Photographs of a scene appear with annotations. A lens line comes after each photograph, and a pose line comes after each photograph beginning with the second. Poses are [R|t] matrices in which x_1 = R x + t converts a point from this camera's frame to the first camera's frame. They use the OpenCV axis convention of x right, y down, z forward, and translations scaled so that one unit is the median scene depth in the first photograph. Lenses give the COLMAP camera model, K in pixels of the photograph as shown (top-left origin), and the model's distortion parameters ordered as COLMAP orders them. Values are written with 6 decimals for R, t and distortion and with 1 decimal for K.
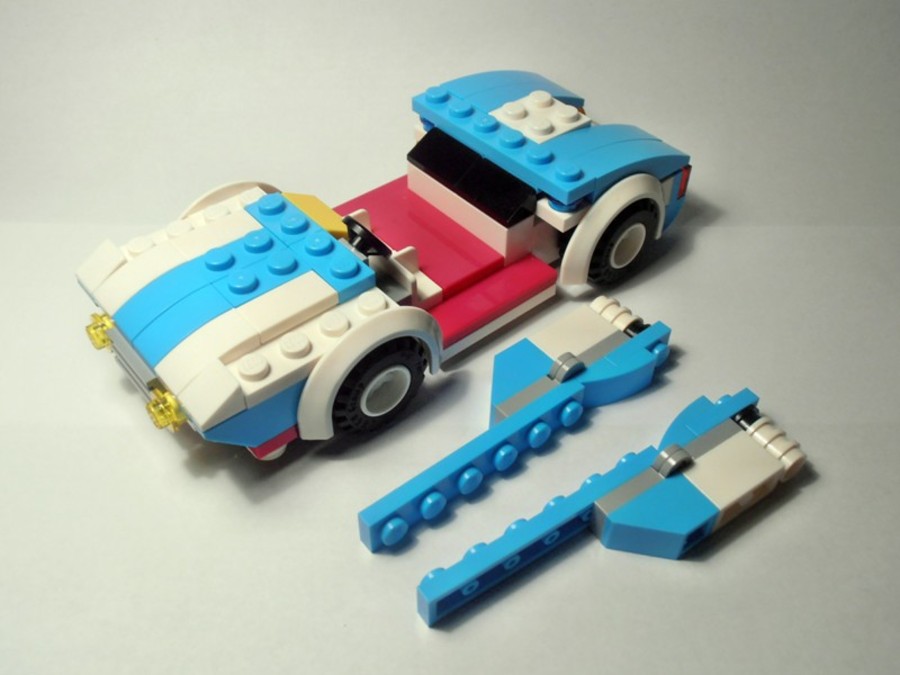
lens RADIAL K [[894.9, 0, 450.7], [0, 894.9, 331.3], [0, 0, 1]] dist [-0.043142, 0.000000]
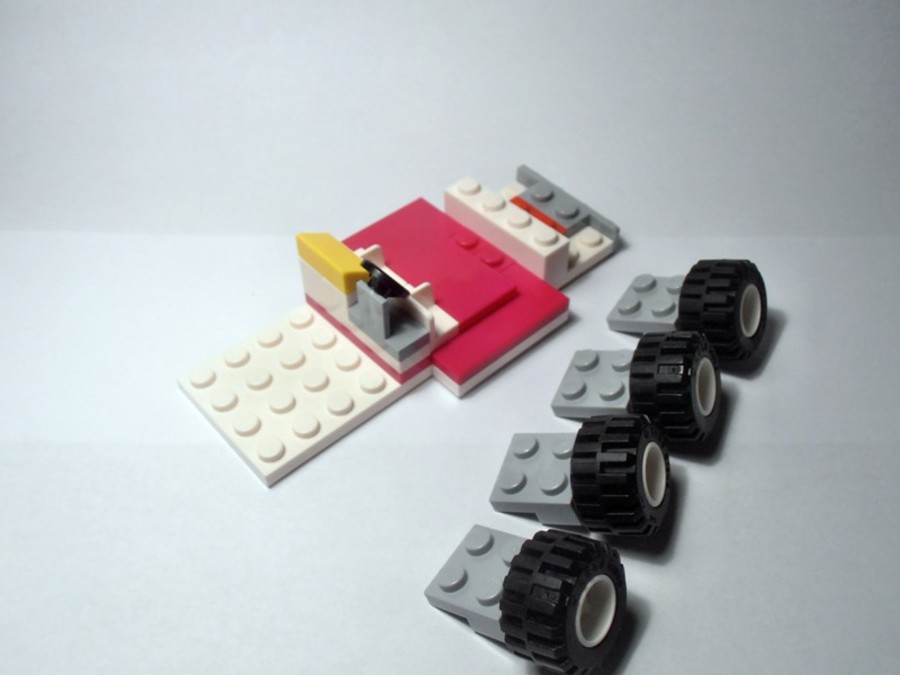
lens RADIAL K [[894.9, 0, 452.7], [0, 894.9, 329.3], [0, 0, 1]] dist [-0.043142, 0.000000]
pose [[0.999210, -0.038593, 0.009504, -0.025079], [0.038274, 0.998762, 0.031782, -0.069720], [-0.010719, -0.031393, 0.999450, -0.020331]]
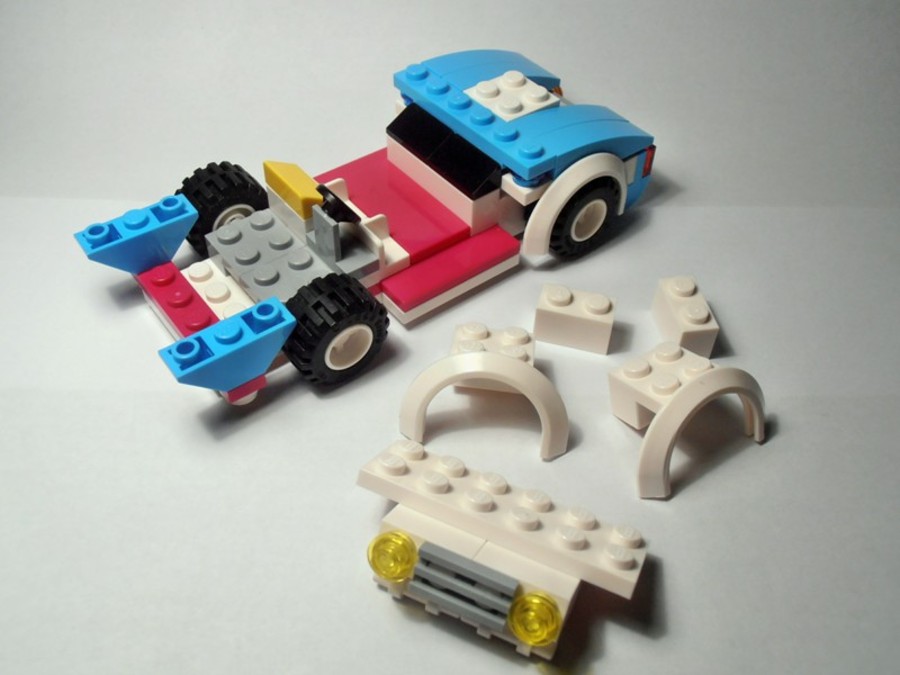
lens RADIAL K [[894.9, 0, 445.4], [0, 894.9, 331.5], [0, 0, 1]] dist [-0.043142, 0.000000]
pose [[0.998794, 0.037044, -0.032220, 0.068904], [-0.035866, 0.998693, 0.036407, 0.004067], [0.033527, -0.035208, 0.998817, -0.075756]]
